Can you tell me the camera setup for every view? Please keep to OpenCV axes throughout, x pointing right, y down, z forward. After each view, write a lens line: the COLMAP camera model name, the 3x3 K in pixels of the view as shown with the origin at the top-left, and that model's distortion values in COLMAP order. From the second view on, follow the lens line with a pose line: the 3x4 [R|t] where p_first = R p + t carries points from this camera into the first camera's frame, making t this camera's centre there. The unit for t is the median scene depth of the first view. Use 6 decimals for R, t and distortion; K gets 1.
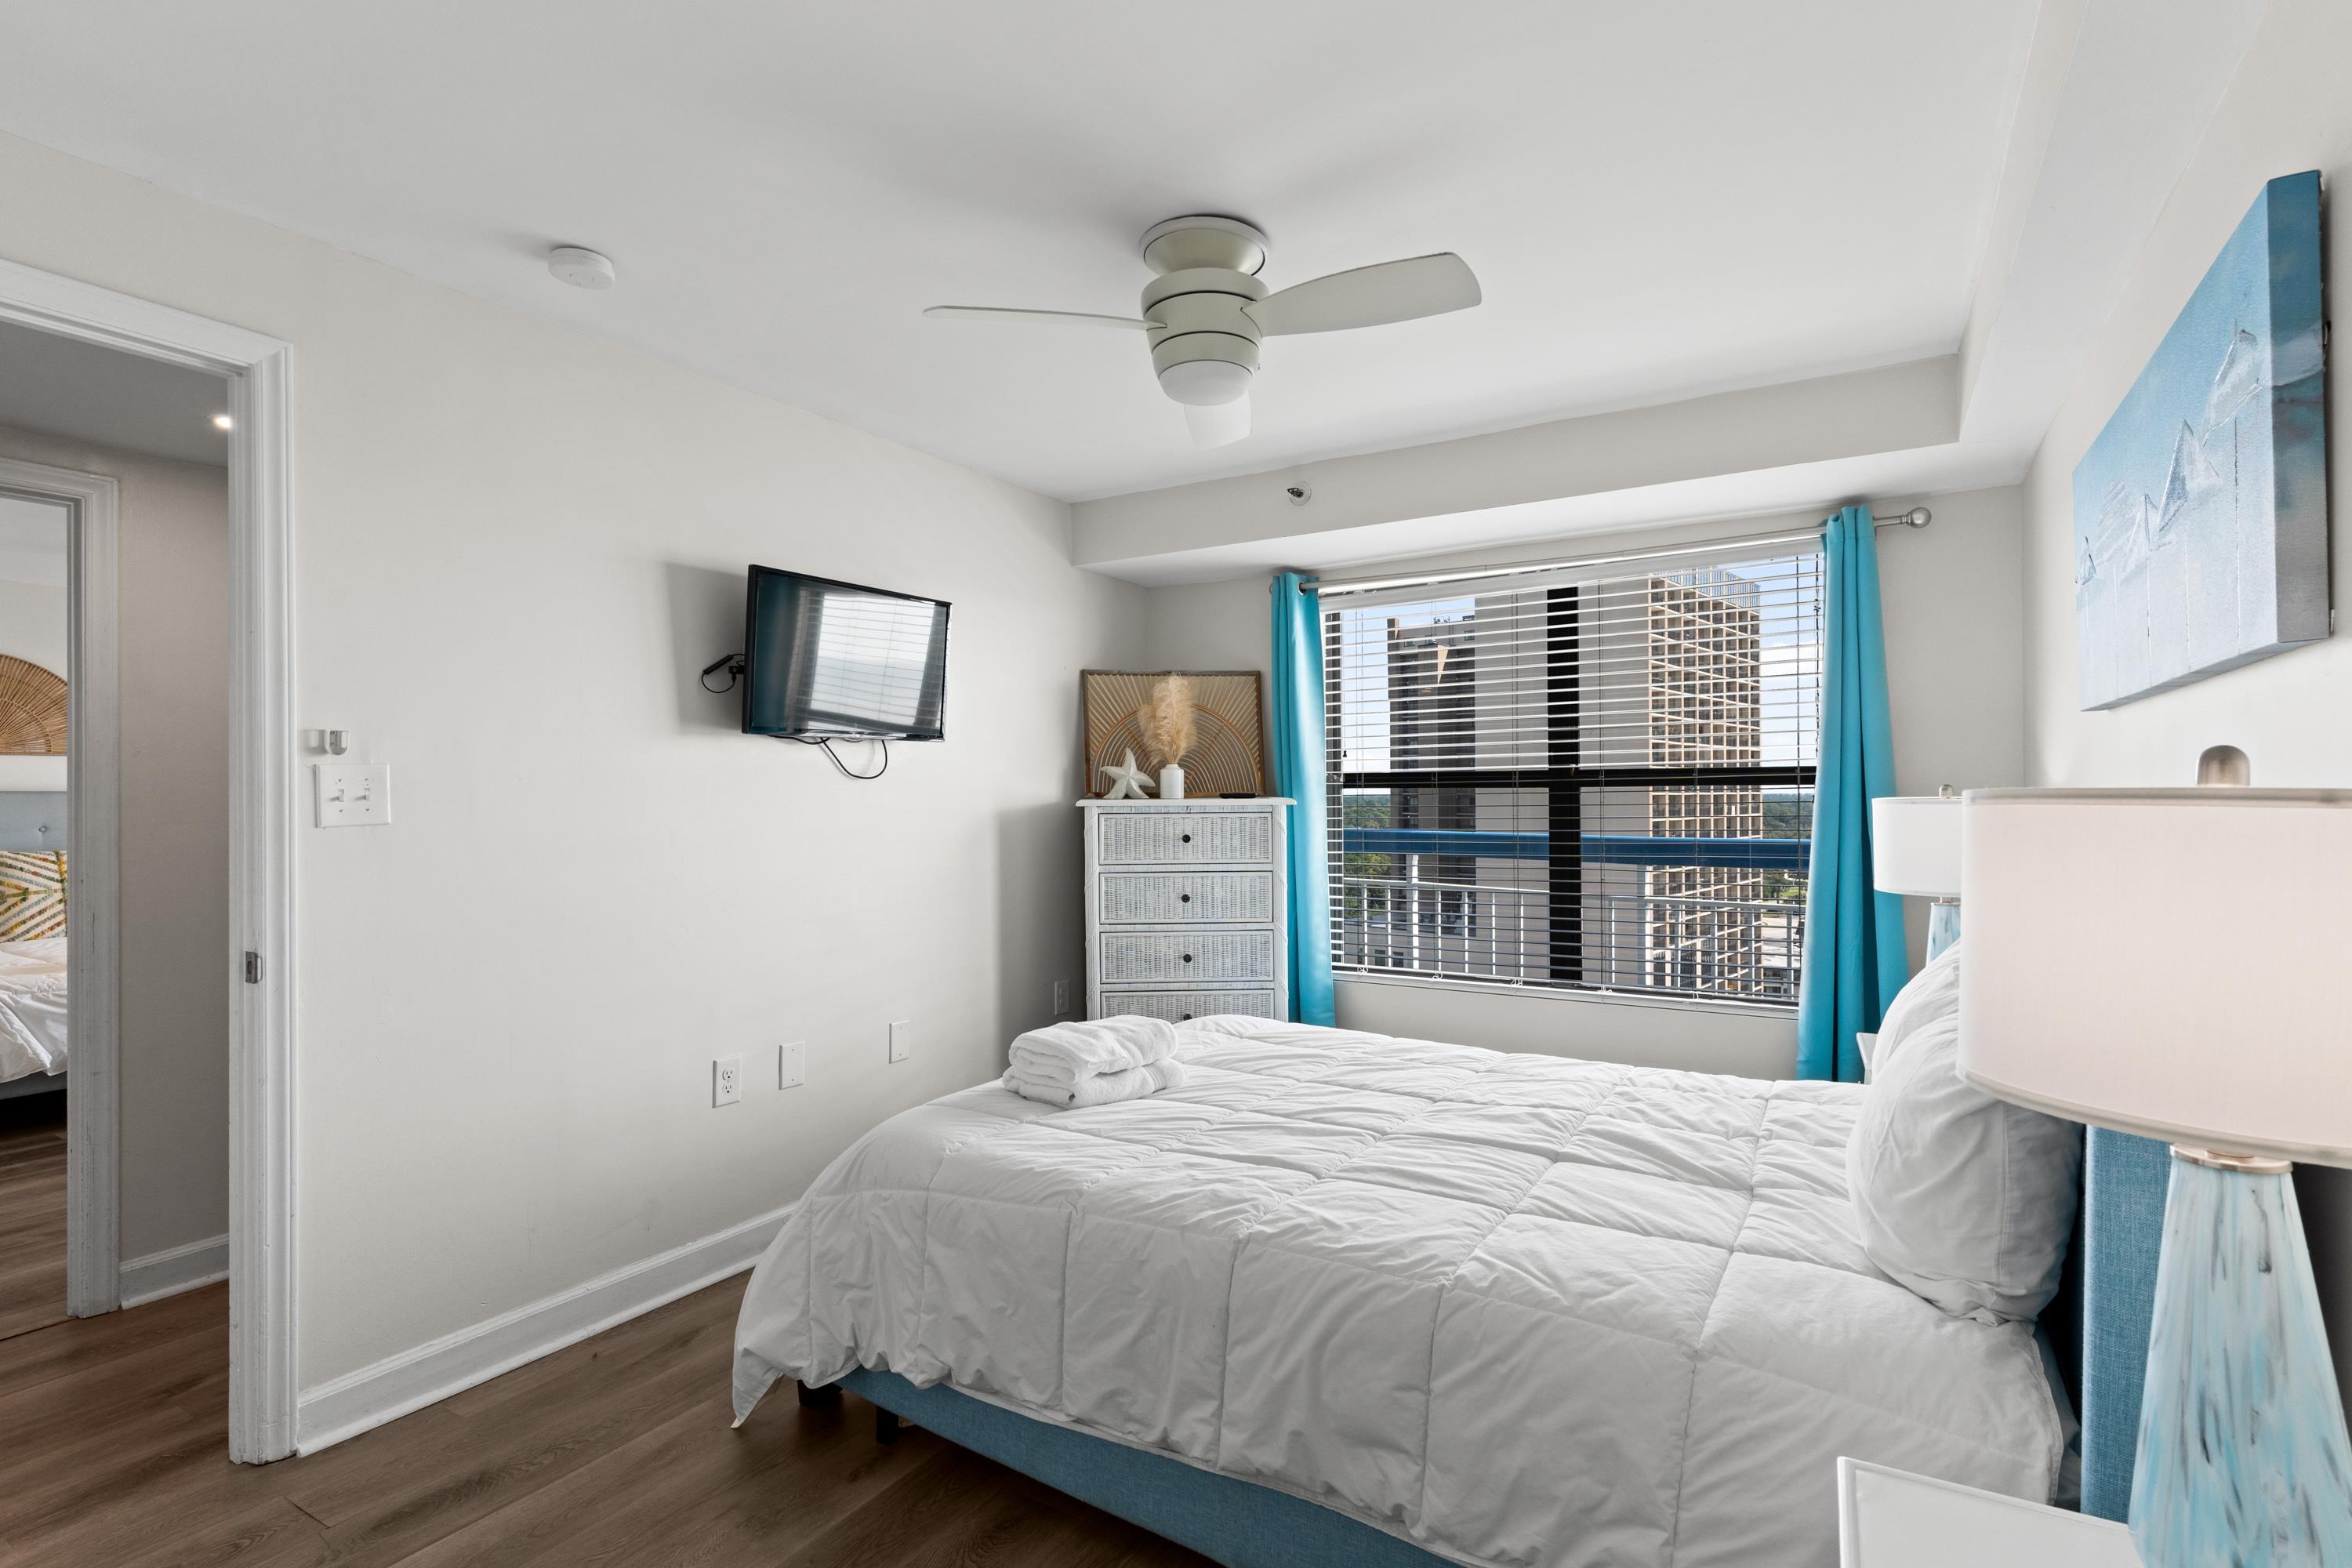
lens RADIAL K [[1137.1, 0, 1193.9], [0, 1137.1, 800.0], [0, 0, 1]] dist [-0.002434, 0.000915]
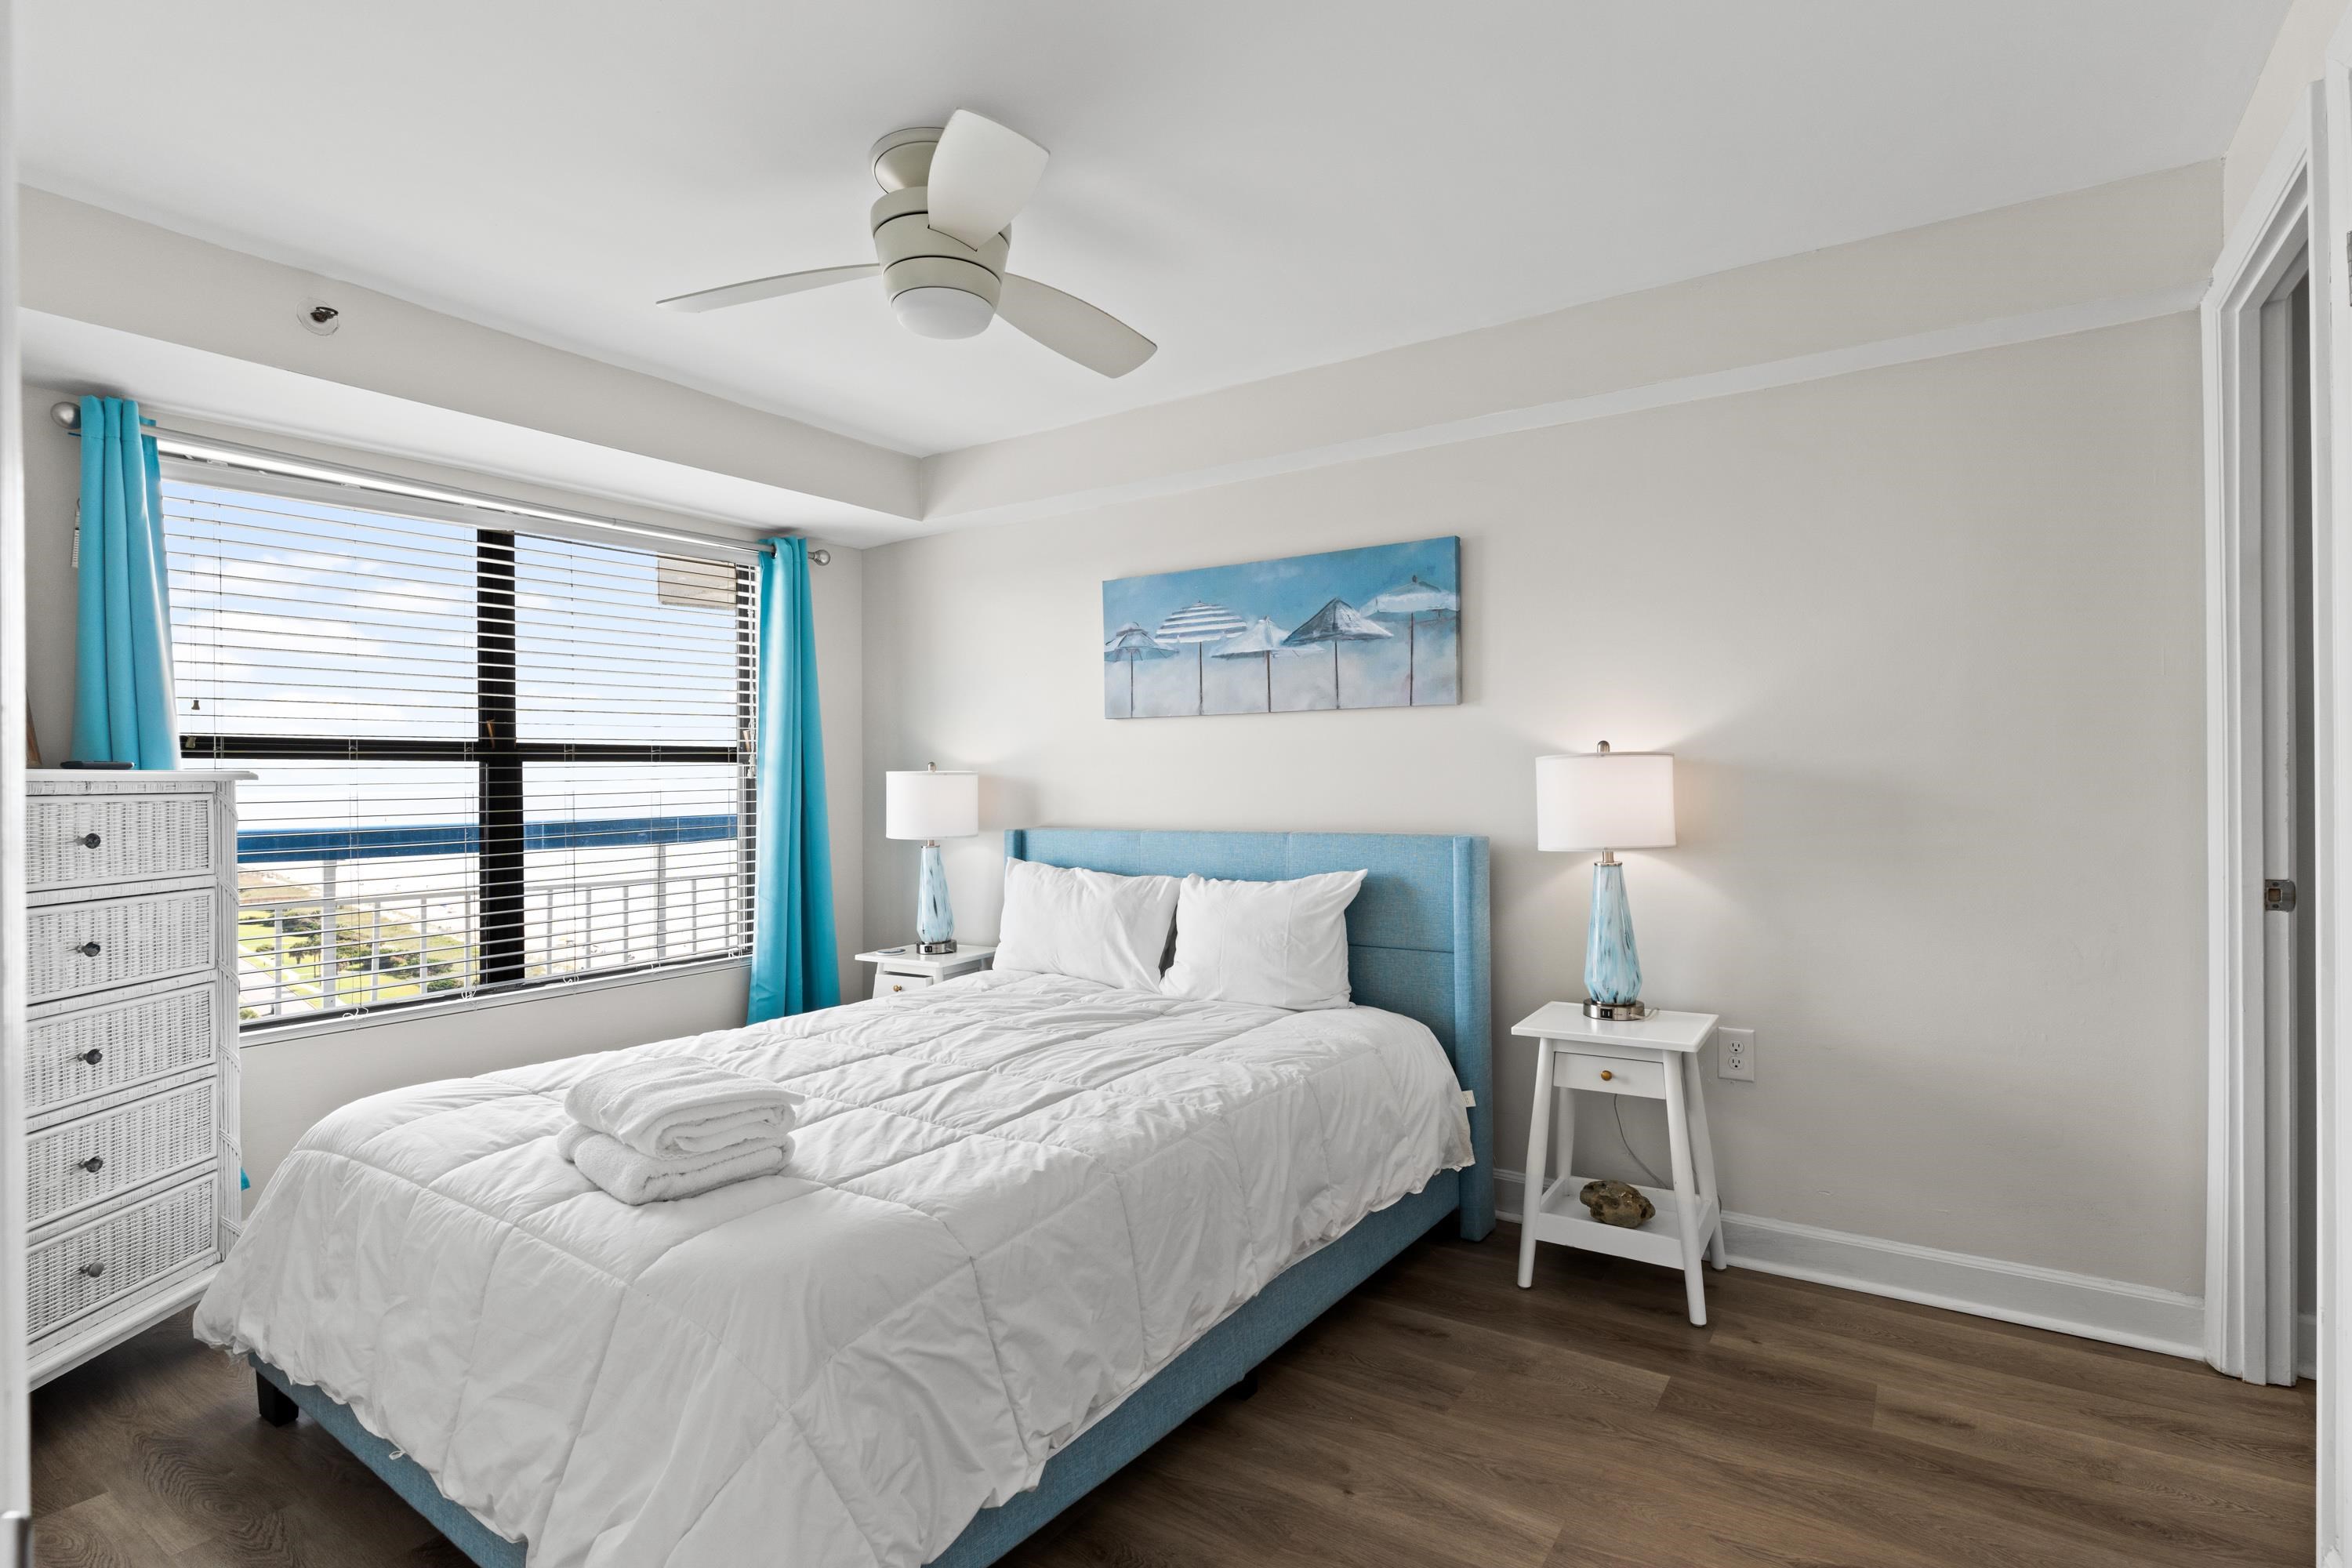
lens RADIAL K [[1143.8, 0, 1172.5], [0, 1143.8, 782.9], [0, 0, 1]] dist [0.019706, 0.000573]
pose [[0.064364, 0.000721, 0.997926, -0.872579], [0.013353, 0.999910, -0.001583, 0.022548], [-0.997837, 0.013428, 0.064348, 0.712133]]
